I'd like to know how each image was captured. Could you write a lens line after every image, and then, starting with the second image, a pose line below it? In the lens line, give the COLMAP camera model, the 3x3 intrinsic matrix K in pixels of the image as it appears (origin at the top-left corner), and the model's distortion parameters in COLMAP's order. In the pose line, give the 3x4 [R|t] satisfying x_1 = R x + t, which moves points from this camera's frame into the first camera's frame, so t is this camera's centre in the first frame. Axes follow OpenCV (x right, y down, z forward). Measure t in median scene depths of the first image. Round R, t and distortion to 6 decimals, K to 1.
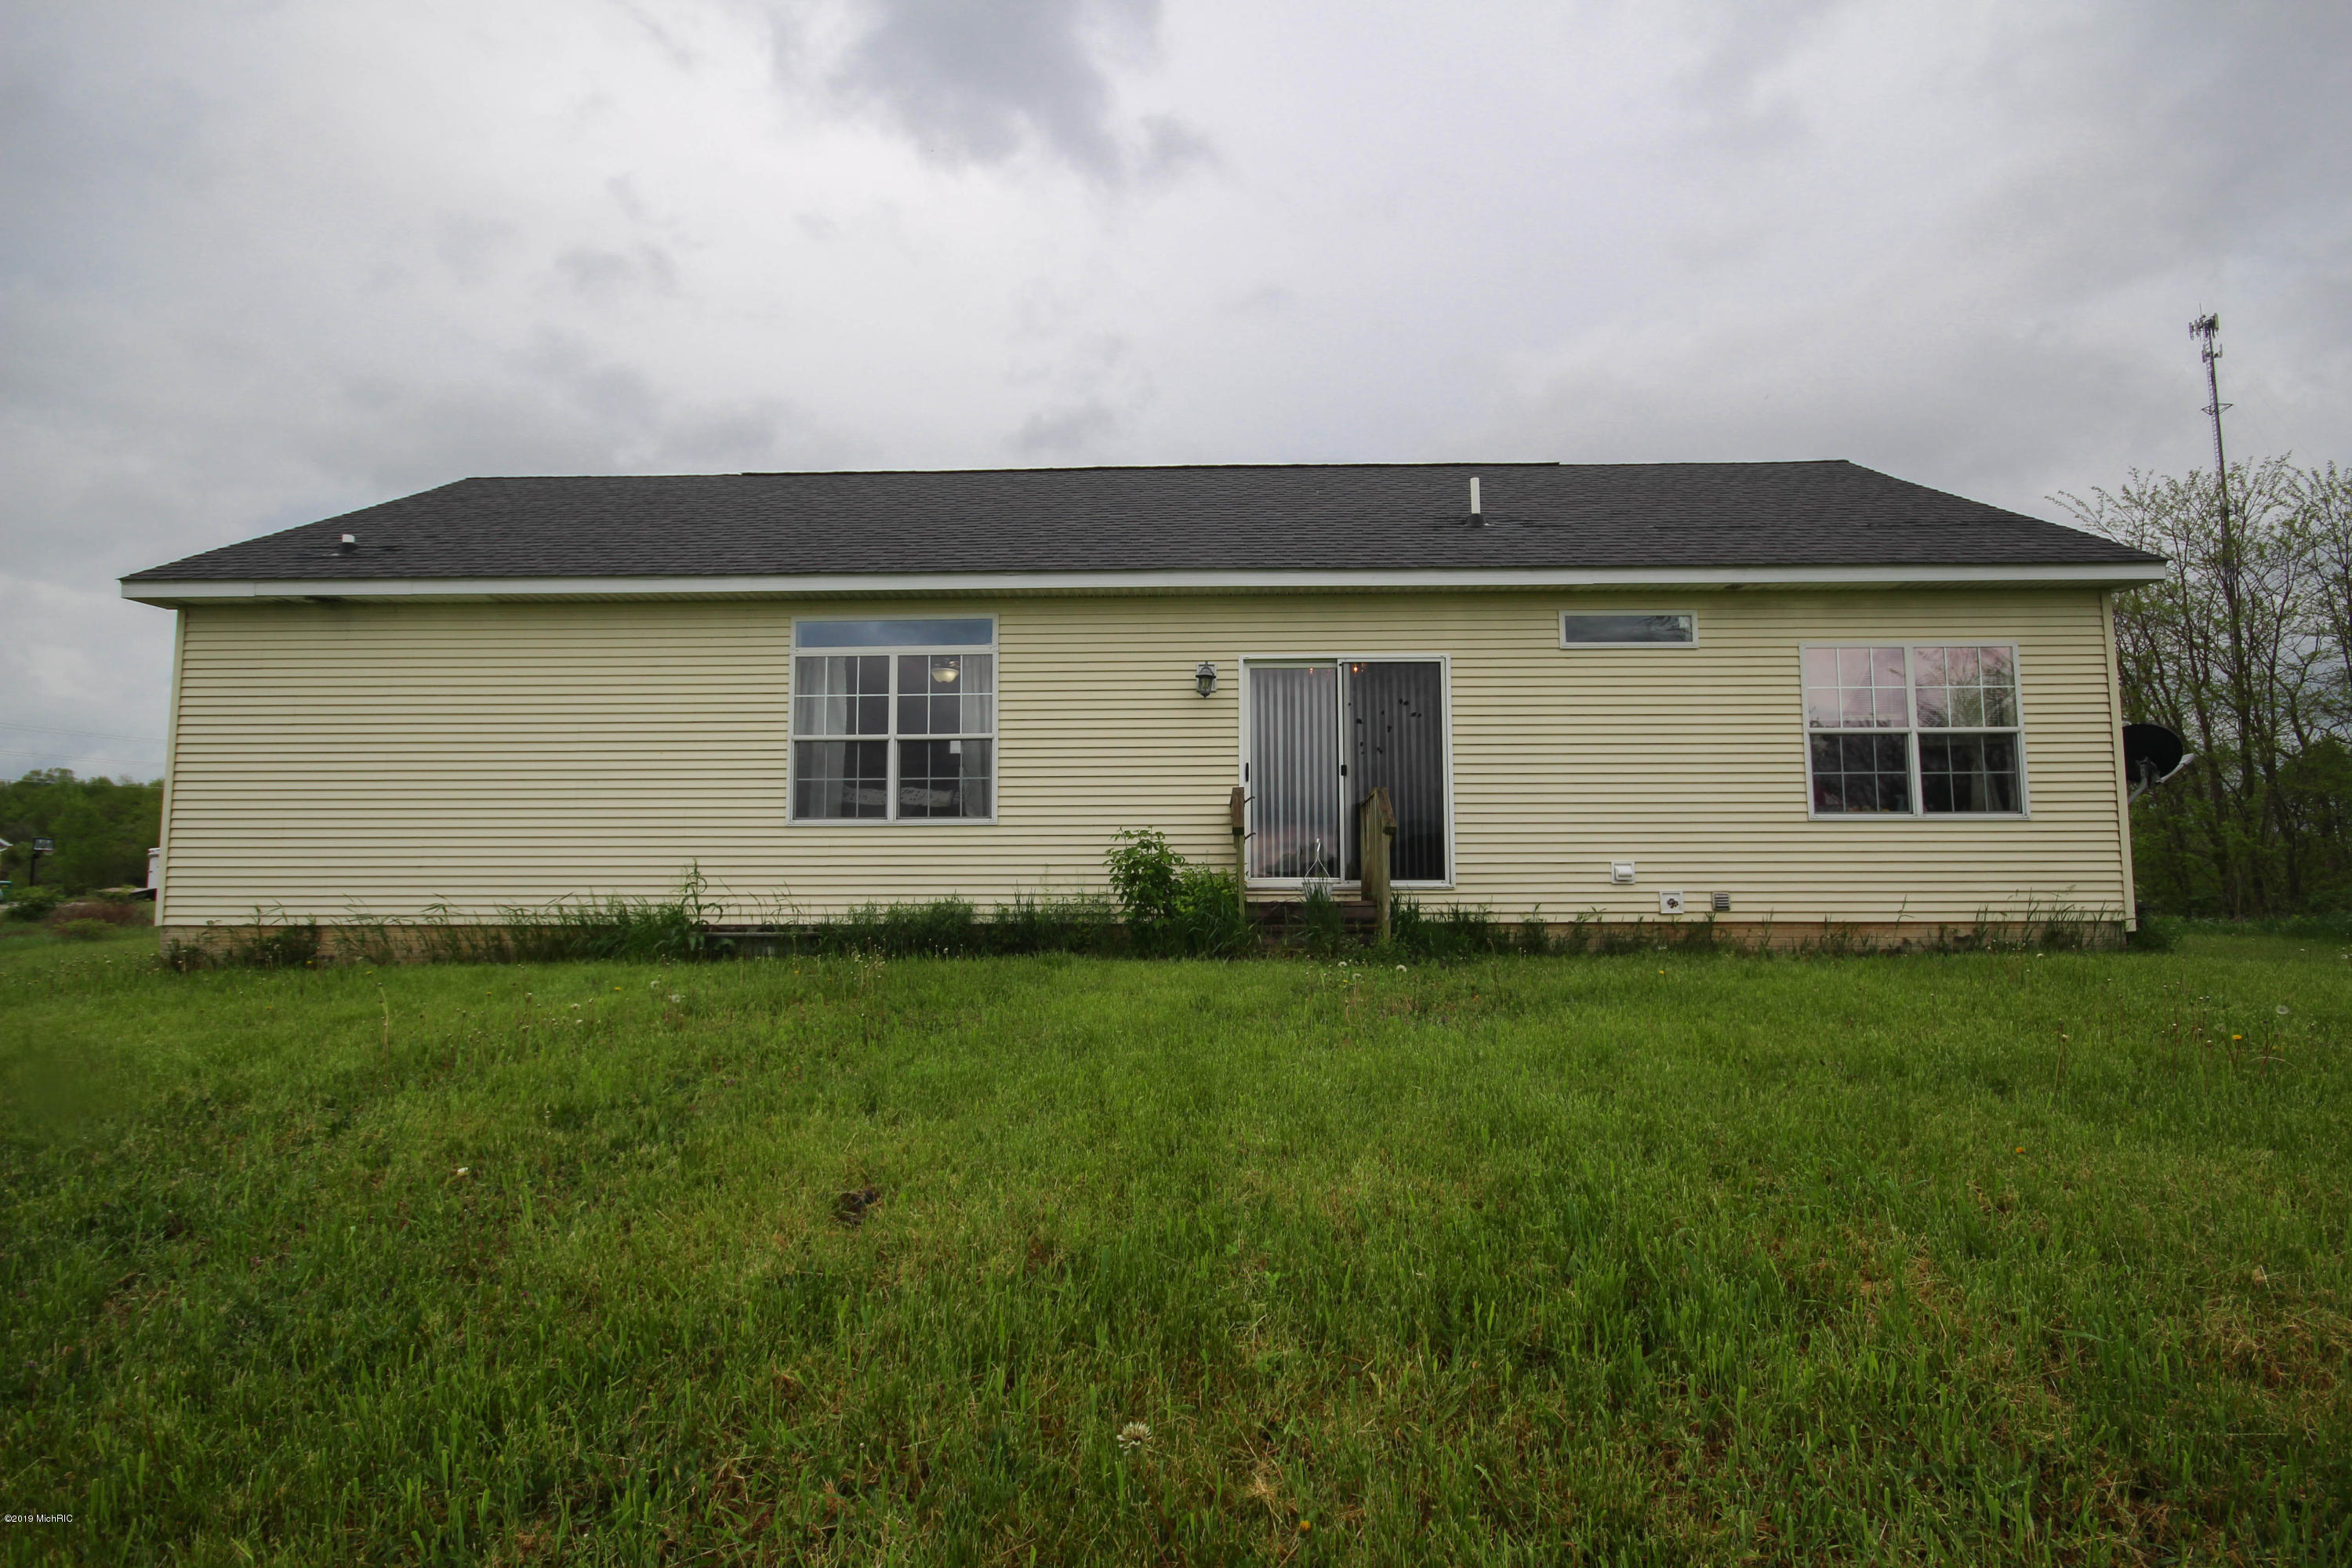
lens RADIAL K [[1077.3, 0, 1176.0], [0, 1077.3, 784.0], [0, 0, 1]] dist [0.011607, -0.013074]
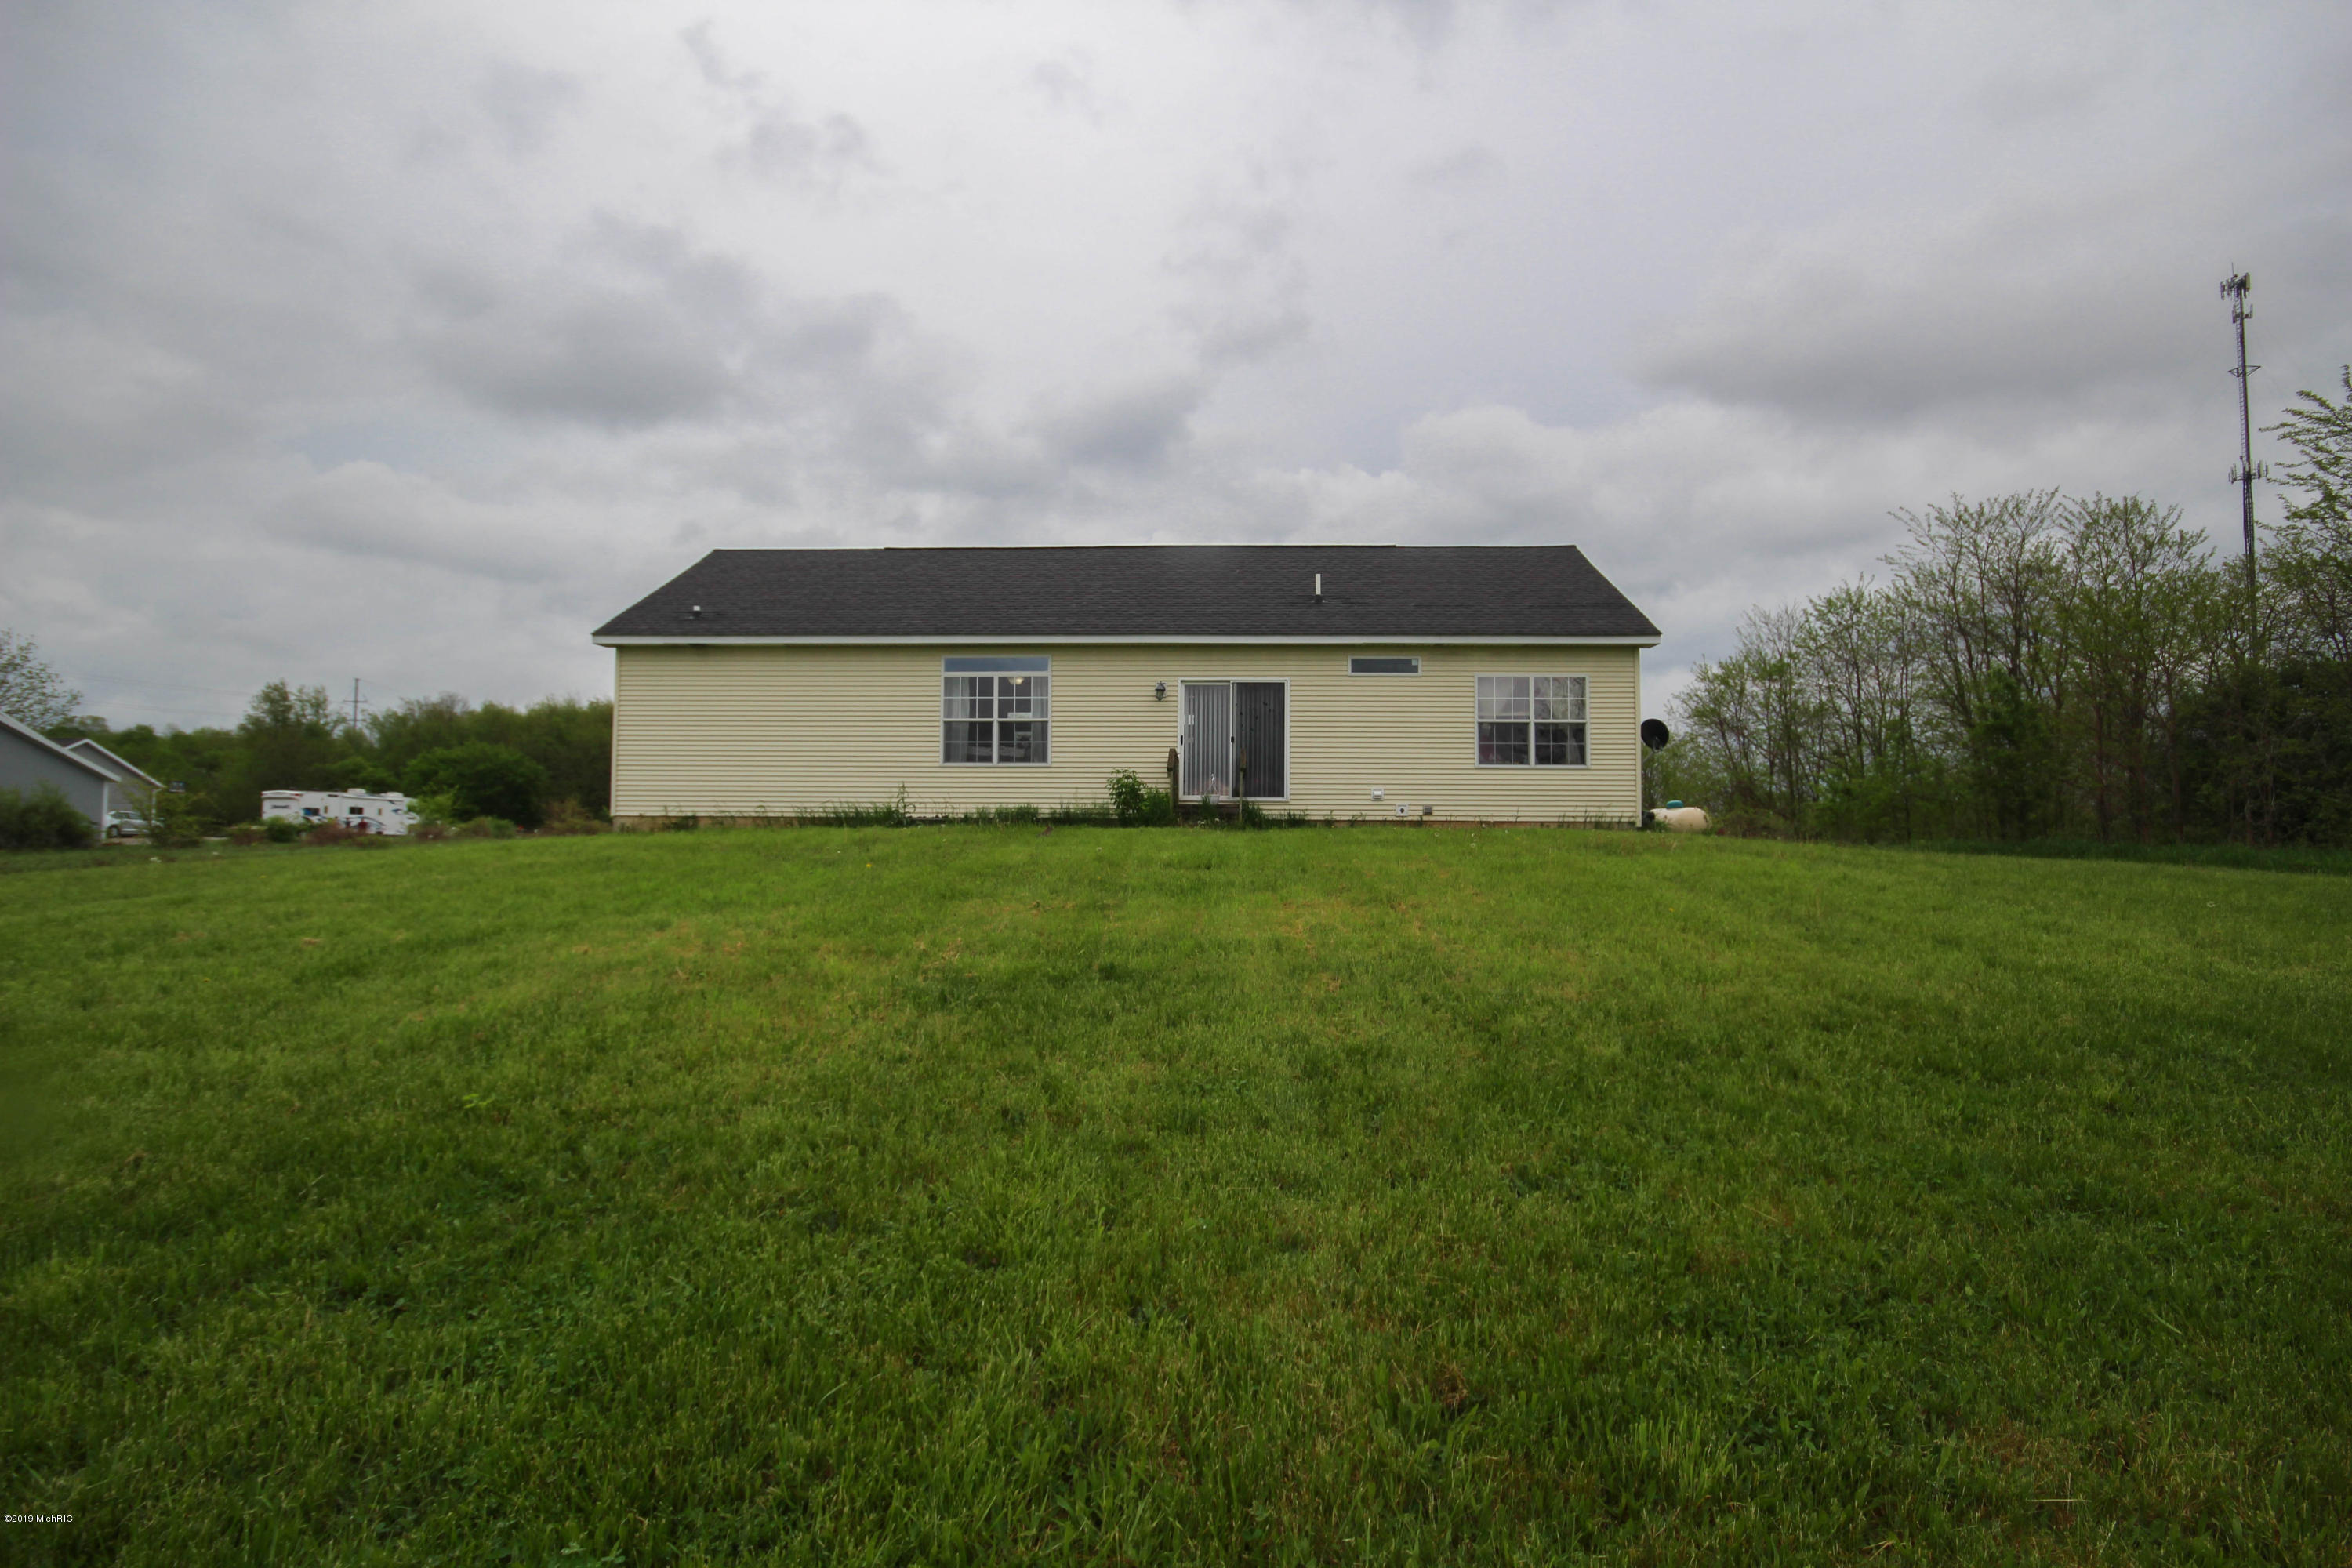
lens RADIAL K [[987.7, 0, 1176.0], [0, 987.7, 784.0], [0, 0, 1]] dist [-0.001477, -0.000075]
pose [[0.999929, 0.008774, -0.008020, 0.069951], [-0.008425, 0.999056, 0.042610, -0.007774], [0.008387, -0.042540, 0.999060, -0.744360]]
